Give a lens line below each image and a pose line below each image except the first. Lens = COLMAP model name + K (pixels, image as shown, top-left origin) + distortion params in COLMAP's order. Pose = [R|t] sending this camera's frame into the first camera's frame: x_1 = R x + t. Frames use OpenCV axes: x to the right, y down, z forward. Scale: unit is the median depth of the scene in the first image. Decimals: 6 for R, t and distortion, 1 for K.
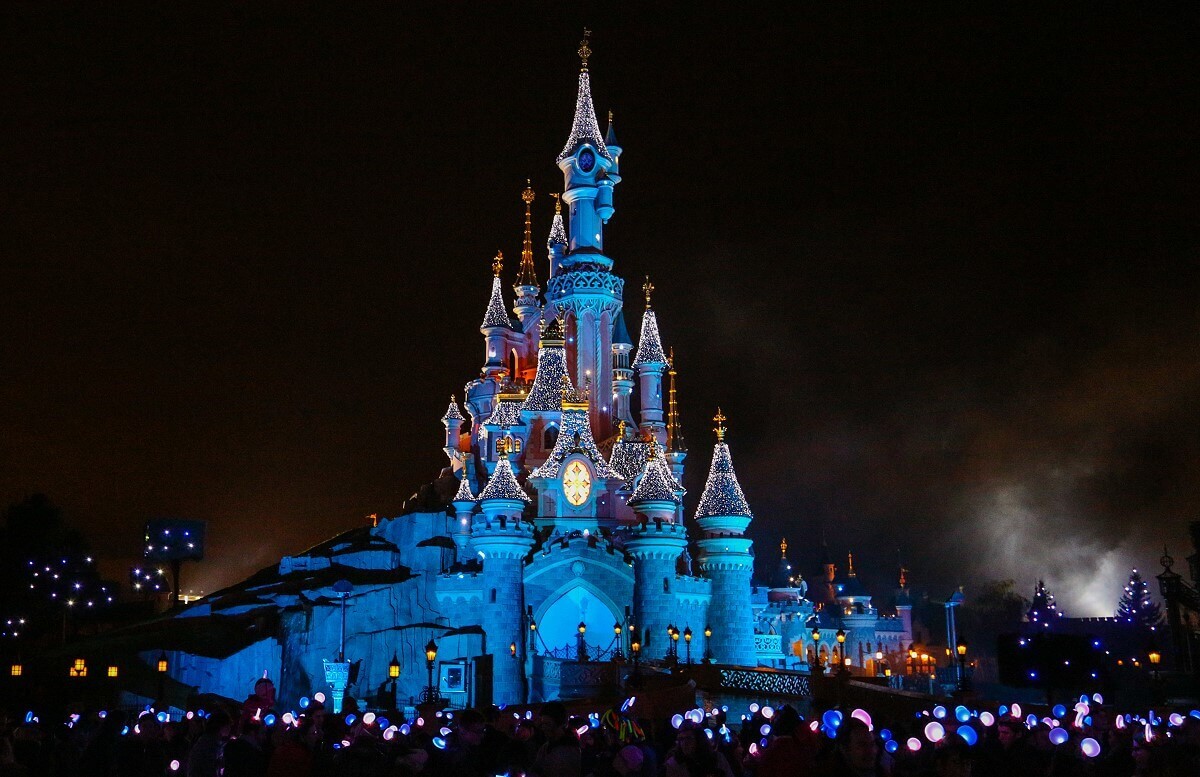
lens RADIAL K [[1174.7, 0, 537.6], [0, 1174.7, 393.7], [0, 0, 1]] dist [-0.062820, 0.002187]
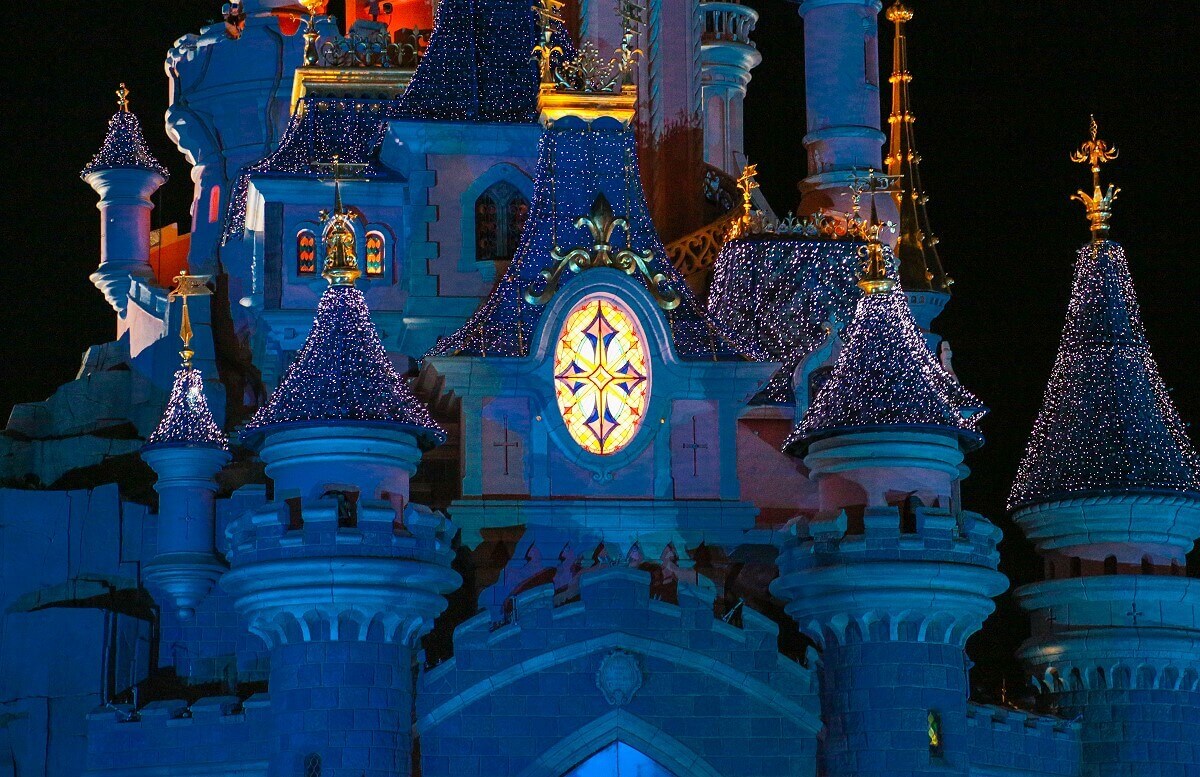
lens RADIAL K [[3541.2, 0, 598.9], [0, 3541.2, 387.5], [0, 0, 1]] dist [0.657728, 0.409782]
pose [[0.995749, -0.000472, 0.092111, -0.044773], [-0.003000, 0.999290, 0.037548, 0.047431], [-0.092063, -0.037665, 0.995041, 0.162688]]
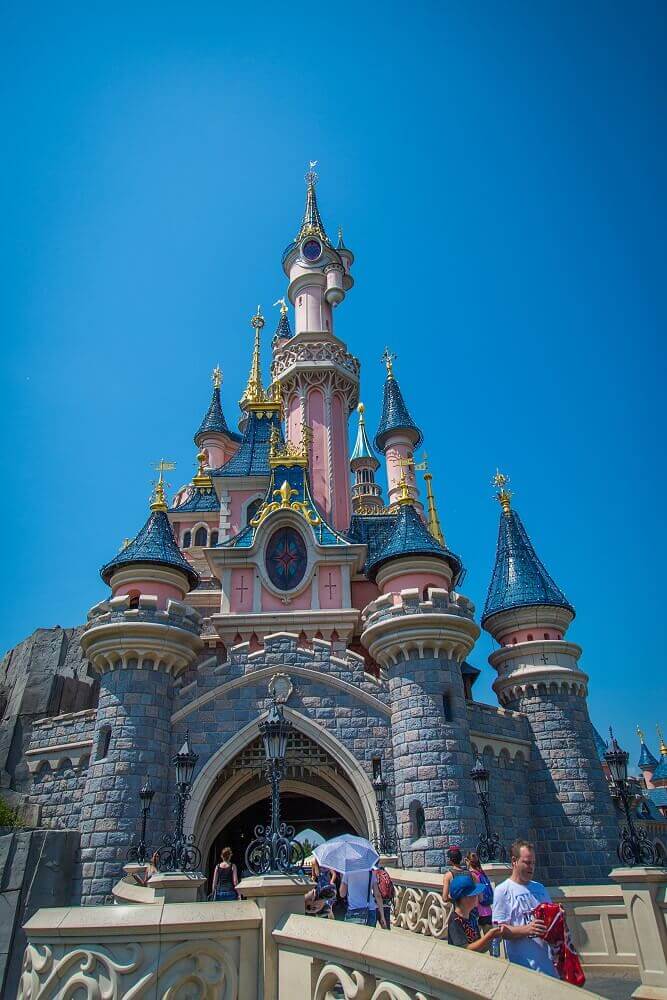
lens RADIAL K [[674.0, 0, 333.5], [0, 674.0, 500.0], [0, 0, 1]] dist [0.003629, 0.000628]
pose [[0.998467, -0.053067, -0.015732, 0.065545], [0.046390, 0.957364, -0.285134, 0.149731], [0.030193, 0.283967, 0.958359, 0.655535]]
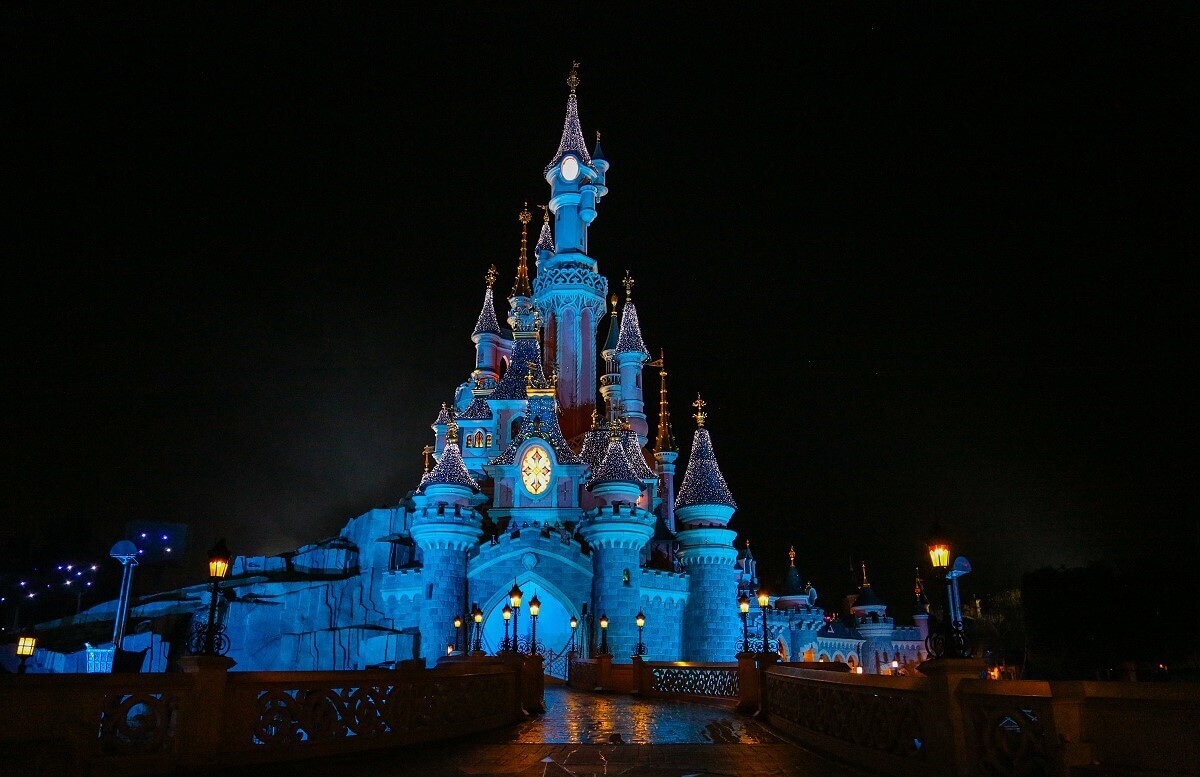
lens RADIAL K [[854.1, 0, 600.0], [0, 854.1, 388.5], [0, 0, 1]] dist [-0.111552, 0.003740]
pose [[0.997136, -0.032920, -0.068095, 0.130564], [0.024517, 0.992380, -0.120751, 0.094580], [0.071551, 0.118735, 0.990345, 0.338145]]
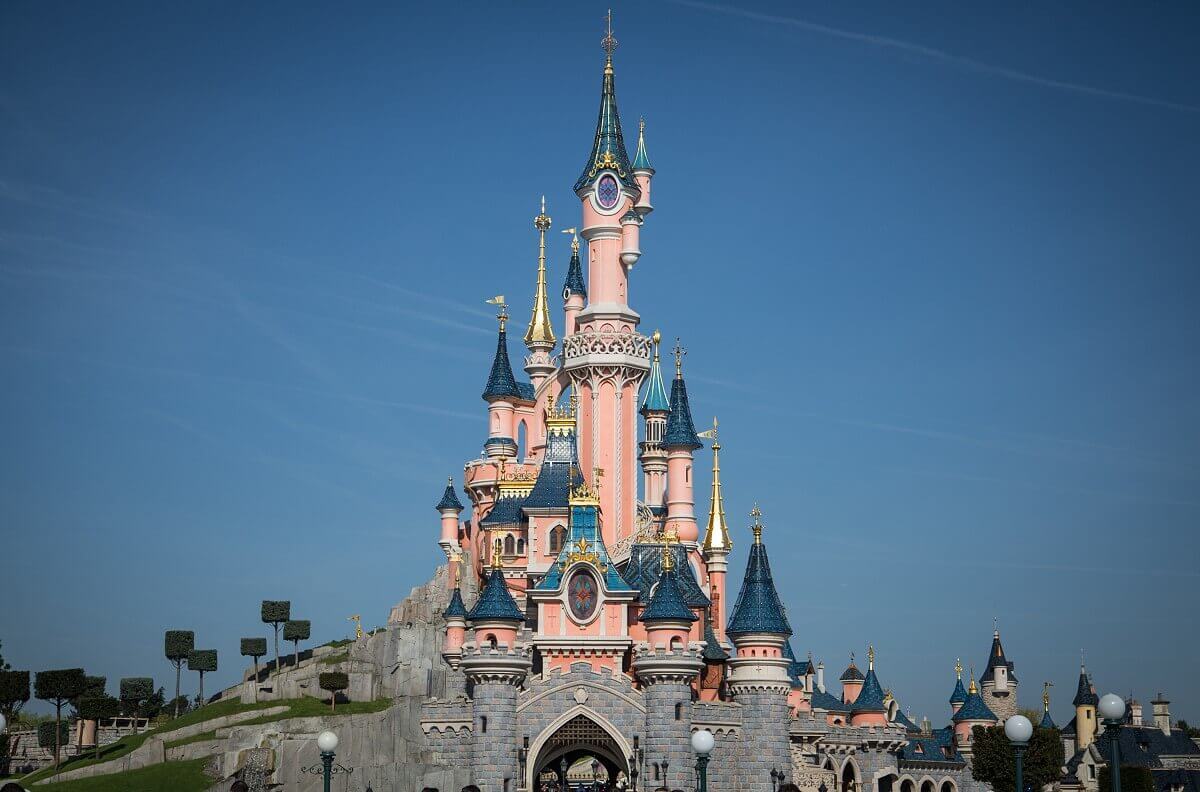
lens RADIAL K [[2120.3, 0, 600.0], [0, 2120.3, 396.0], [0, 0, 1]] dist [0.170781, 0.027958]
pose [[0.998980, -0.009410, -0.044161, 0.117384], [0.011034, 0.999266, 0.036675, -0.128552], [0.043784, -0.037125, 0.998351, -0.567016]]
